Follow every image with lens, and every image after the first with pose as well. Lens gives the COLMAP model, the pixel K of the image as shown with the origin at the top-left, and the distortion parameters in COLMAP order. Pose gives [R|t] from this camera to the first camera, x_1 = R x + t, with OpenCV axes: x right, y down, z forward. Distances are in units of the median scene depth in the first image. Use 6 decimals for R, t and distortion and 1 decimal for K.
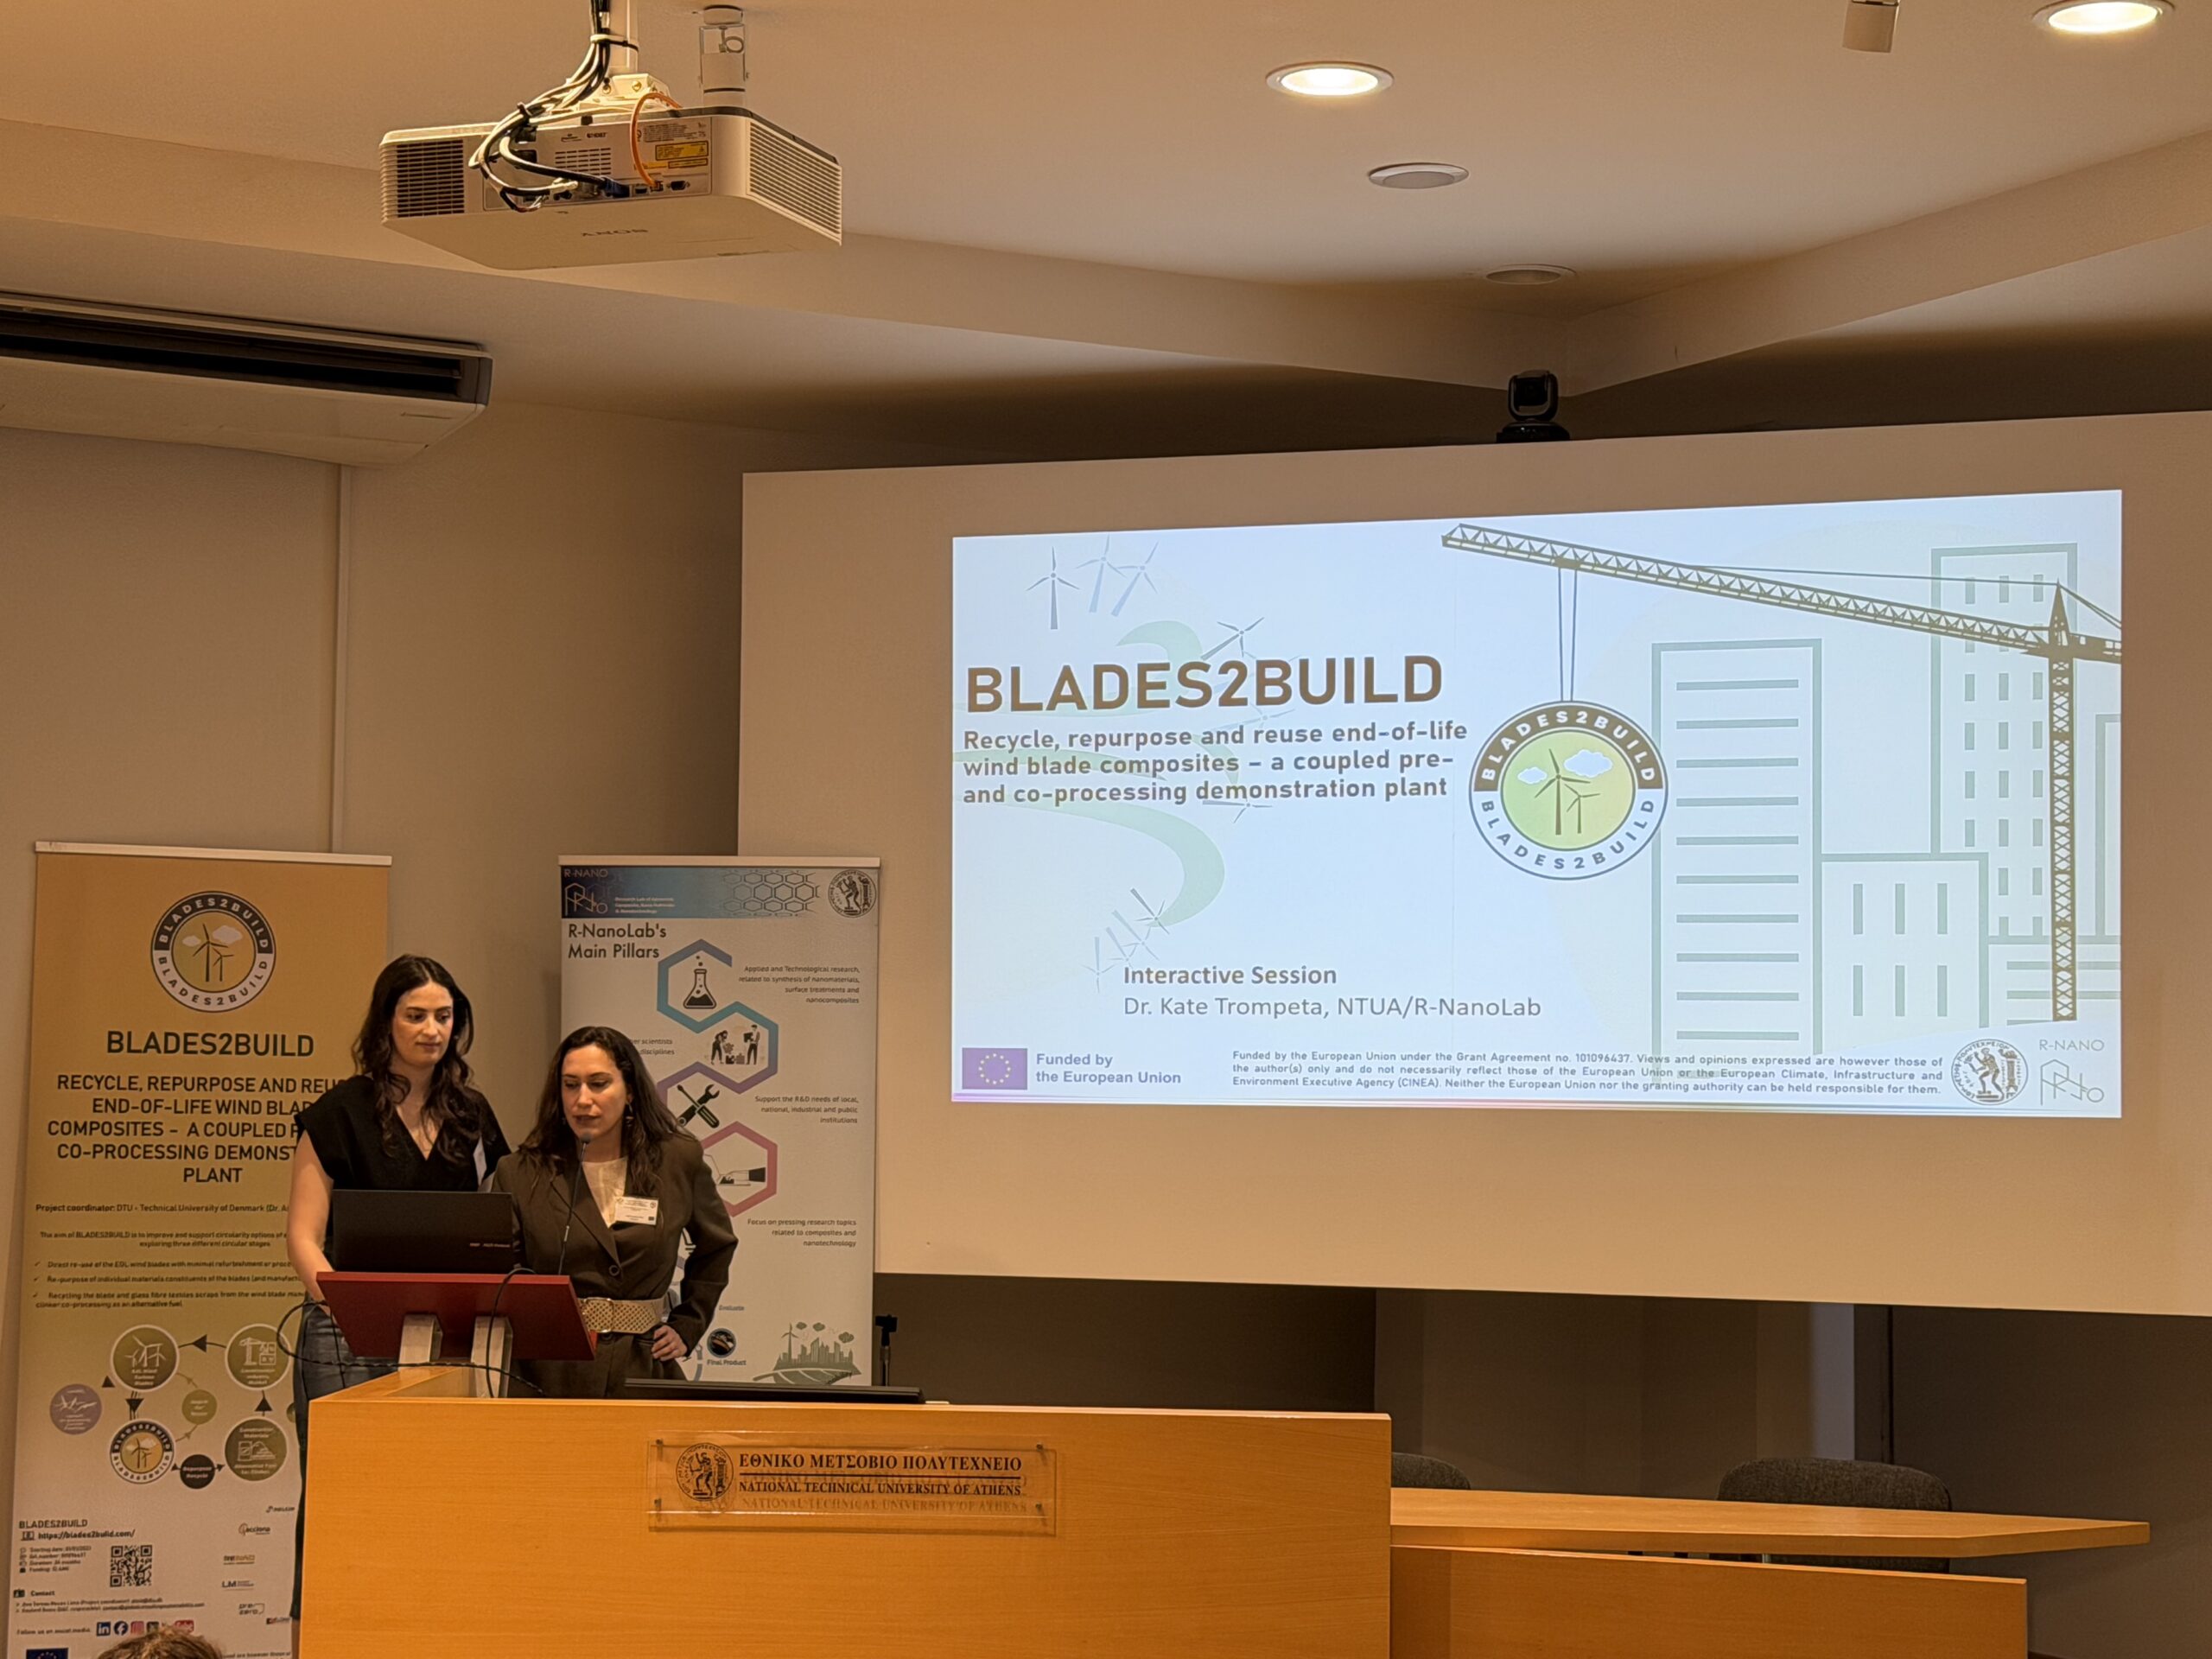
lens RADIAL K [[3835.1, 0, 1093.3], [0, 3835.1, 840.4], [0, 0, 1]] dist [0.162807, -0.240309]
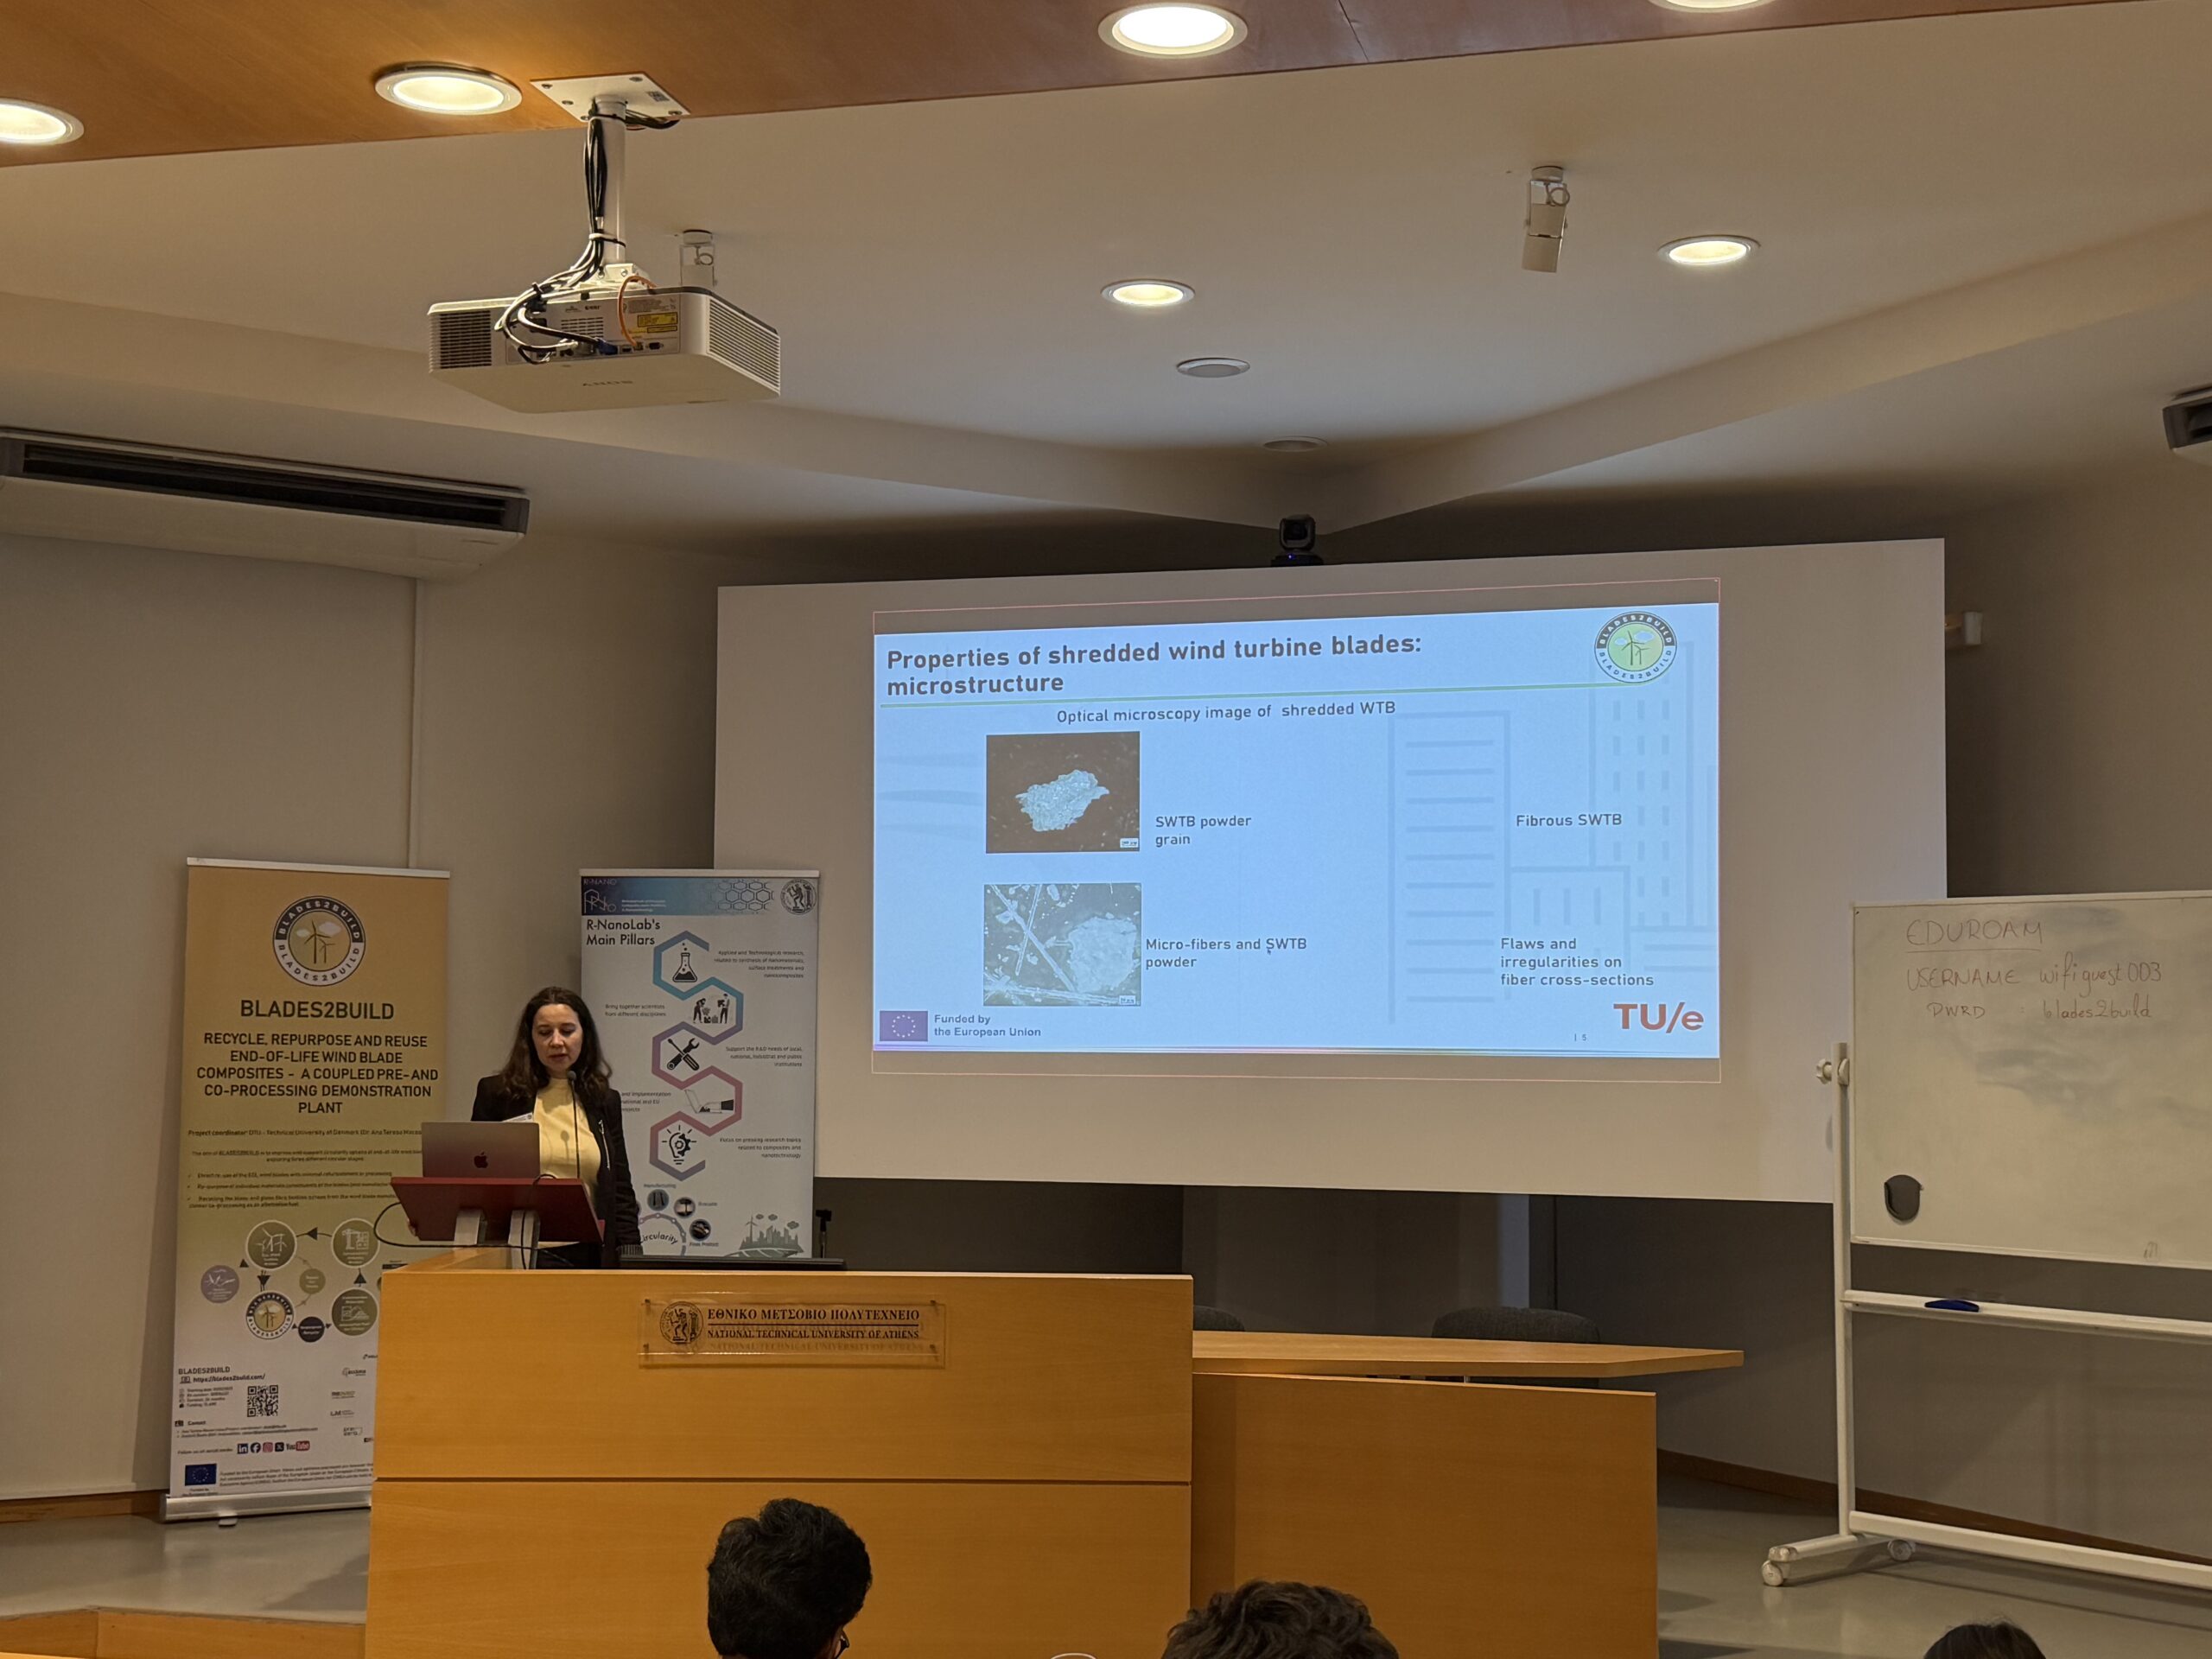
lens RADIAL K [[2753.3, 0, 1114.8], [0, 2753.3, 837.4], [0, 0, 1]] dist [0.133755, -0.080157]
pose [[0.998867, 0.000246, 0.047595, 0.002451], [0.000375, 0.999915, -0.013043, 0.005760], [-0.047594, 0.013046, 0.998782, 0.022455]]
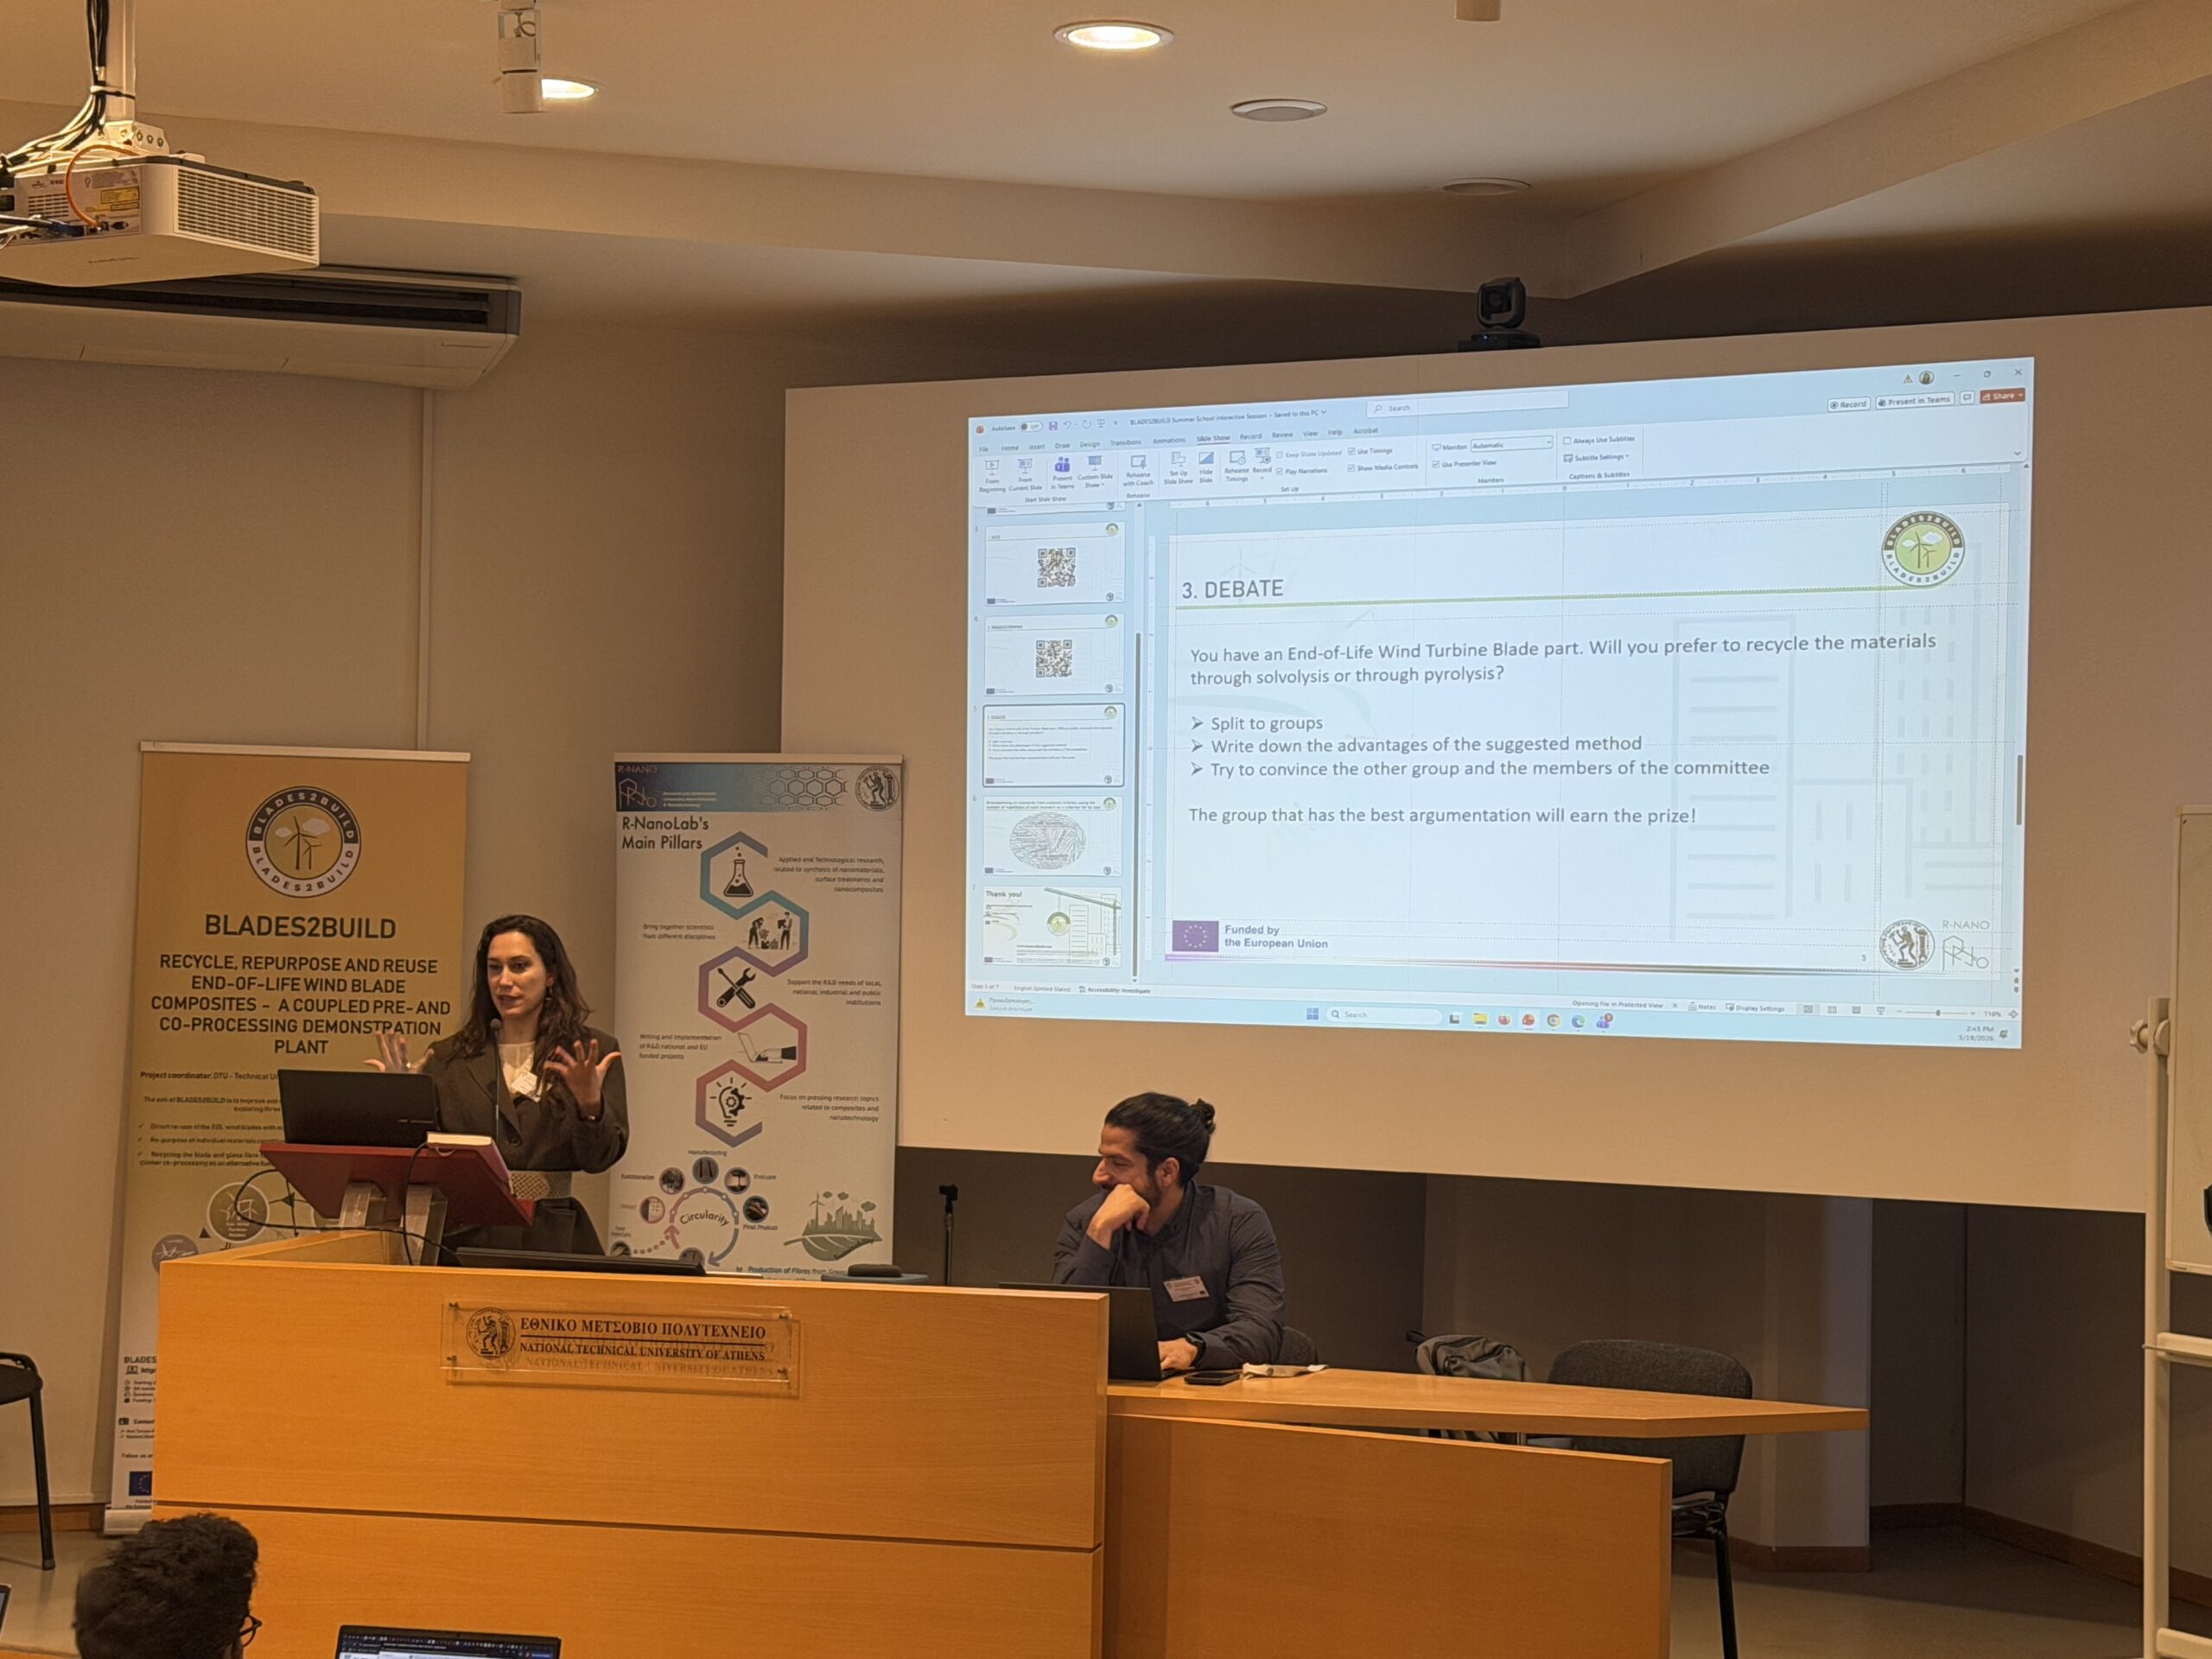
lens RADIAL K [[3963.7, 0, 1102.9], [0, 3963.7, 833.6], [0, 0, 1]] dist [0.144725, -0.209548]
pose [[0.983852, 0.001394, -0.178980, 0.199709], [0.005909, 0.999172, 0.040261, -0.017873], [0.178888, -0.040668, 0.983029, -0.063935]]
